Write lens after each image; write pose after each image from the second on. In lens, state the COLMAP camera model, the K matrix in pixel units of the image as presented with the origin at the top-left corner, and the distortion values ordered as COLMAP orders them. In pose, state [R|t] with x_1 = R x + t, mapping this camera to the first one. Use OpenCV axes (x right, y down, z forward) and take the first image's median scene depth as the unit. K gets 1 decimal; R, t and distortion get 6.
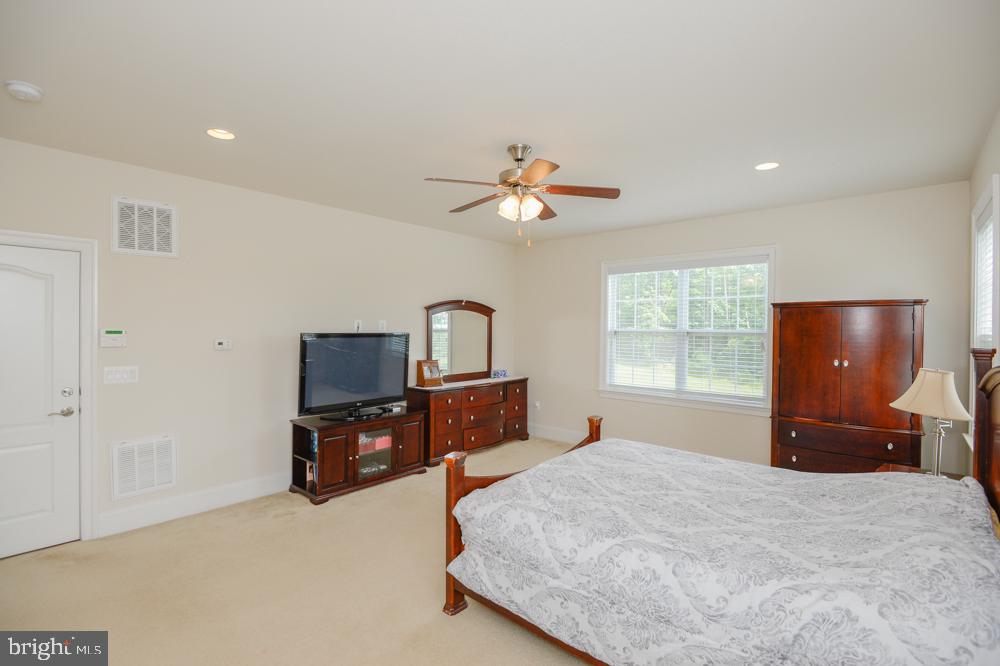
lens RADIAL K [[459.3, 0, 500.2], [0, 459.3, 328.7], [0, 0, 1]] dist [-0.000801, -0.010212]
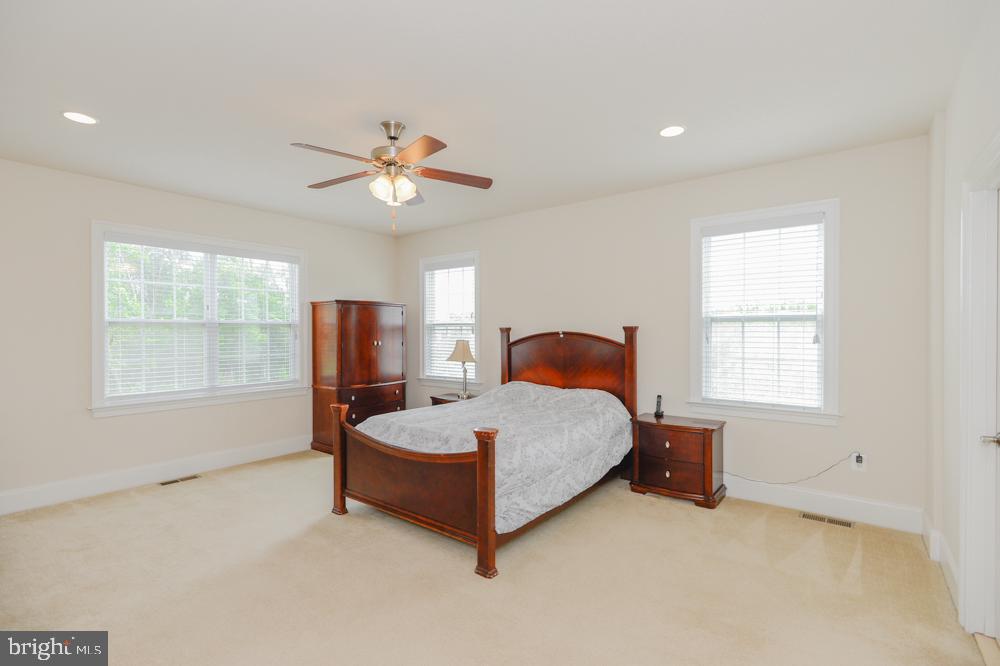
lens RADIAL K [[459.3, 0, 500.2], [0, 459.3, 328.7], [0, 0, 1]] dist [-0.000801, -0.010212]
pose [[-0.051055, -0.005402, 0.998681, -0.940895], [0.004794, 0.999973, 0.005654, 0.025818], [-0.998684, 0.005077, -0.051028, 0.818827]]
